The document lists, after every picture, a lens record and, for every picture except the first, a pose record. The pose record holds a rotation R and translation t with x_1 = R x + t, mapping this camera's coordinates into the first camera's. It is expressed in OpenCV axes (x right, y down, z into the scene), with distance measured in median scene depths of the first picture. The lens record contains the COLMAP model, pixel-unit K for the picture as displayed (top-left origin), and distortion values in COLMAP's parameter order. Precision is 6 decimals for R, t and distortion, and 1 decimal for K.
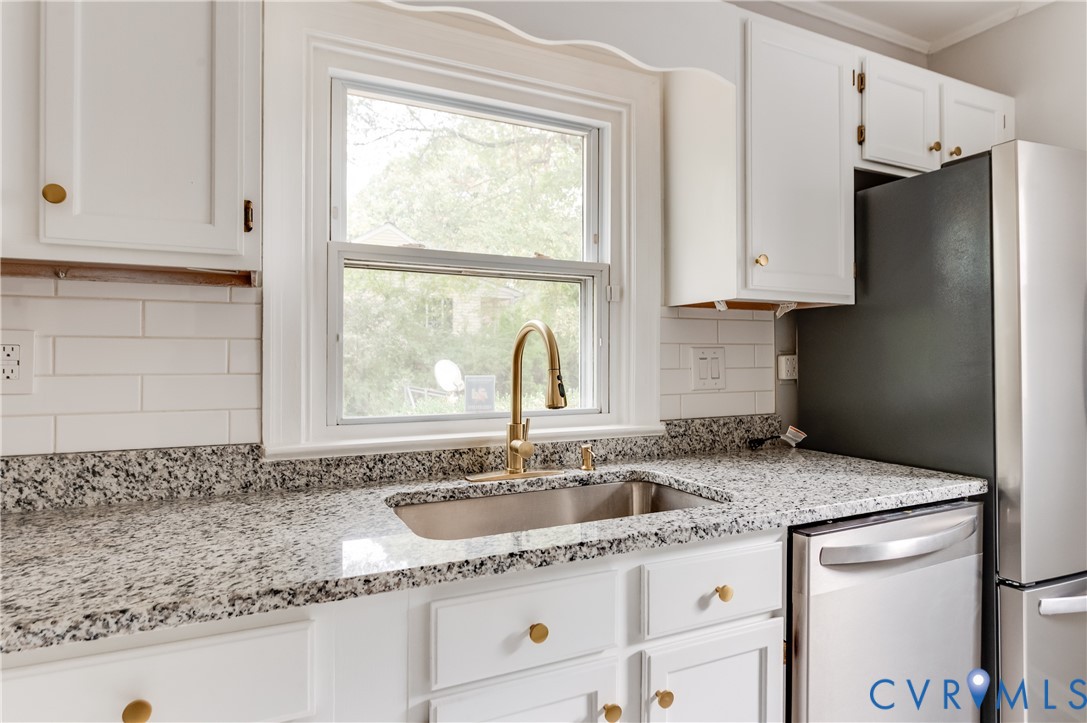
lens RADIAL K [[631.0, 0, 551.2], [0, 631.0, 355.1], [0, 0, 1]] dist [-0.000137, -0.002795]
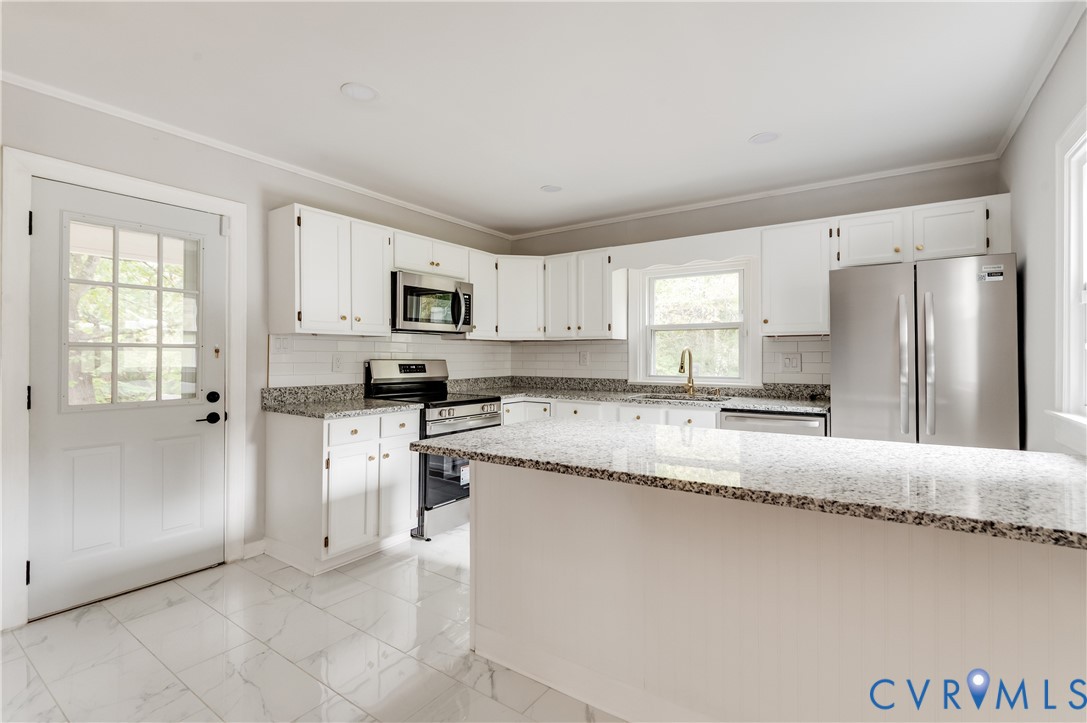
lens RADIAL K [[509.5, 0, 514.6], [0, 509.5, 356.0], [0, 0, 1]] dist [-0.005285, -0.001695]
pose [[0.444955, -0.000049, -0.895553, 1.954175], [0.005177, 0.999983, 0.002517, -0.016423], [0.895538, -0.005756, 0.444948, -0.986687]]
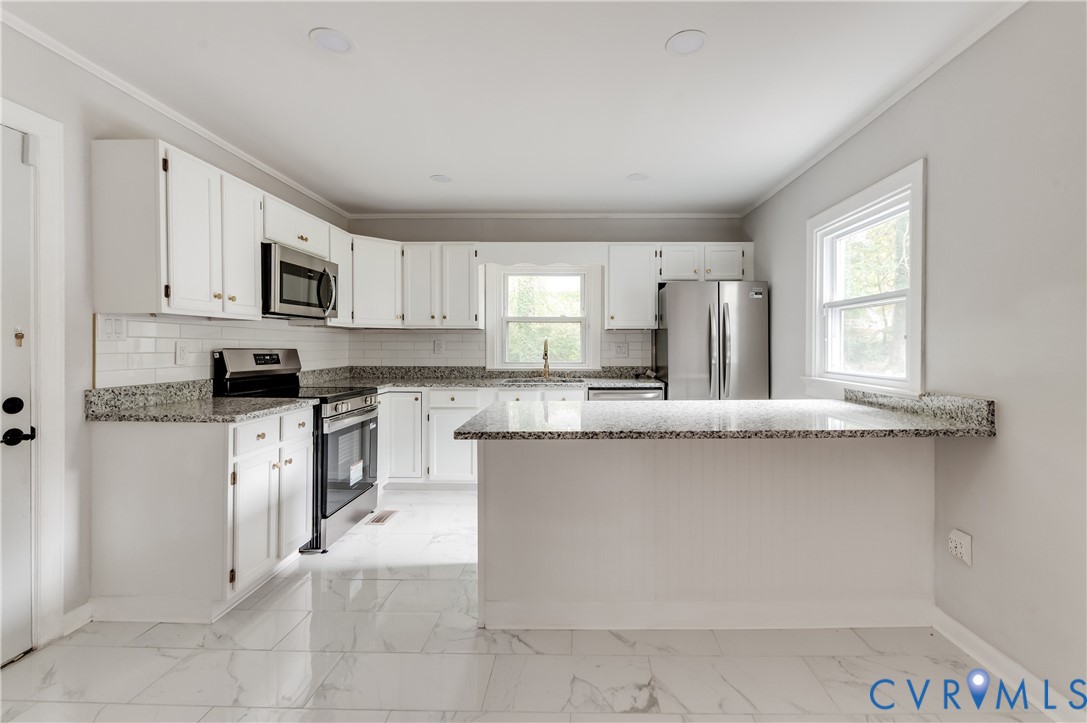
lens RADIAL K [[509.5, 0, 563.7], [0, 509.5, 350.4], [0, 0, 1]] dist [-0.005285, -0.001695]
pose [[0.882974, 0.006408, -0.469379, 1.513156], [0.001005, 0.999879, 0.015540, -0.019362], [0.469422, -0.014193, 0.882860, -1.666024]]
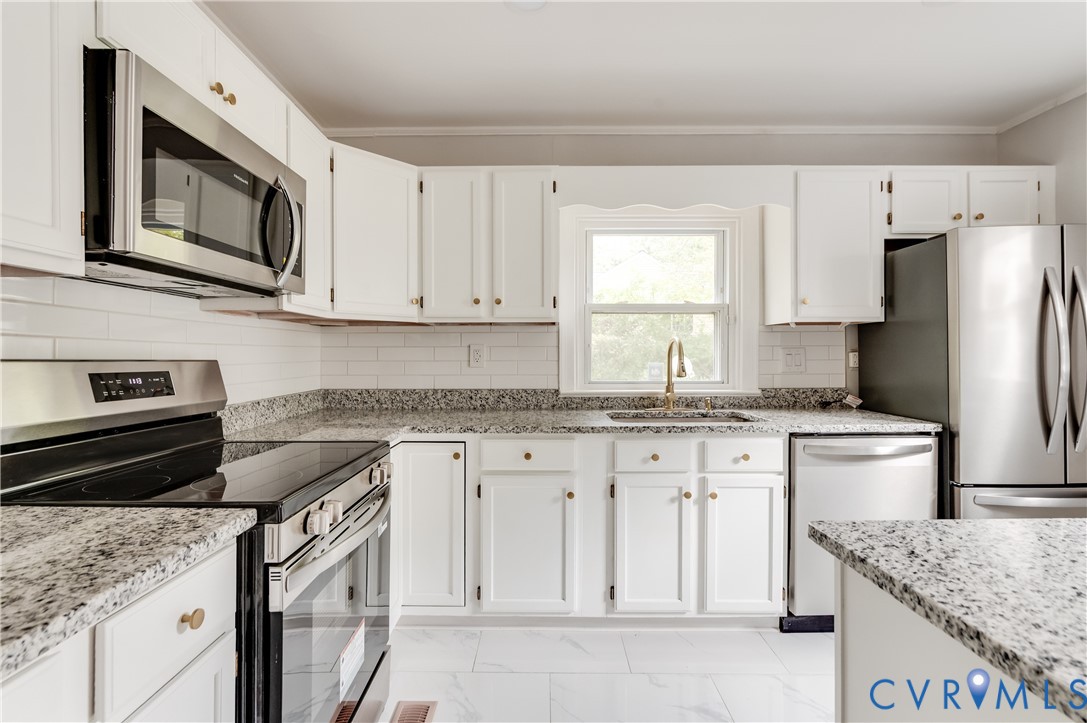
lens RADIAL K [[509.5, 0, 531.2], [0, 509.5, 355.9], [0, 0, 1]] dist [-0.005285, -0.001695]
pose [[0.889537, 0.000303, -0.456863, 0.328789], [0.003877, 0.999959, 0.008213, -0.005494], [0.456847, -0.009077, 0.889499, -0.761686]]
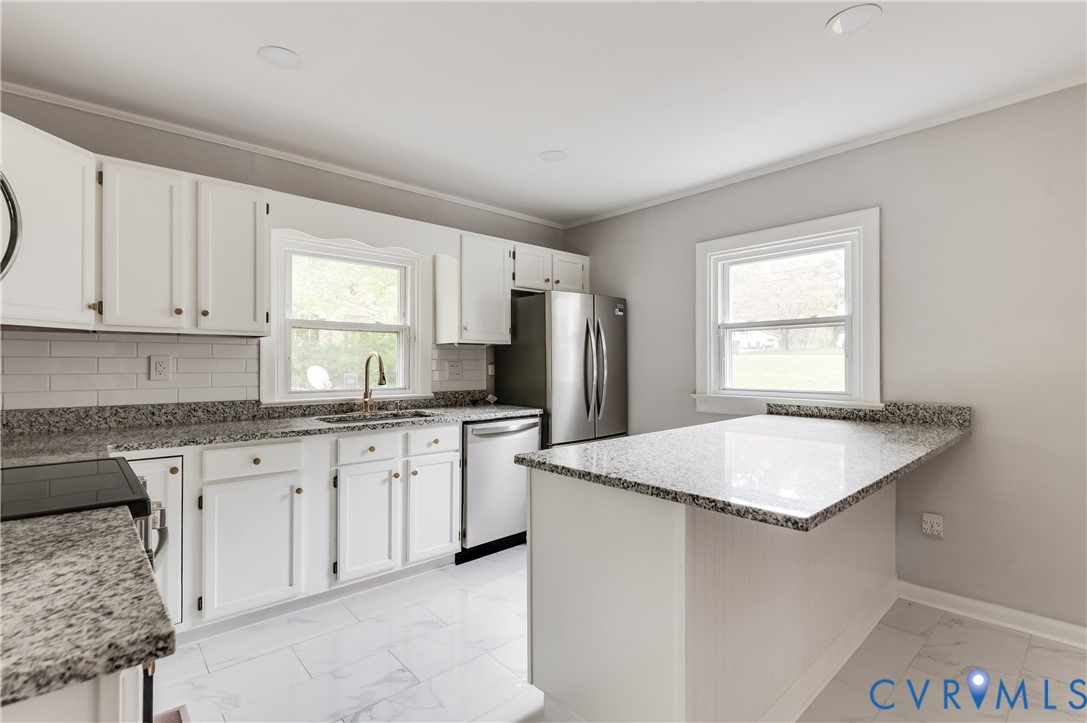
lens RADIAL K [[509.5, 0, 555.1], [0, 509.5, 365.5], [0, 0, 1]] dist [-0.005285, -0.001695]
pose [[0.960063, -0.000723, 0.279784, 0.103537], [-0.001351, 0.999973, 0.007219, -0.014075], [-0.279782, -0.007309, 0.960036, -1.226961]]
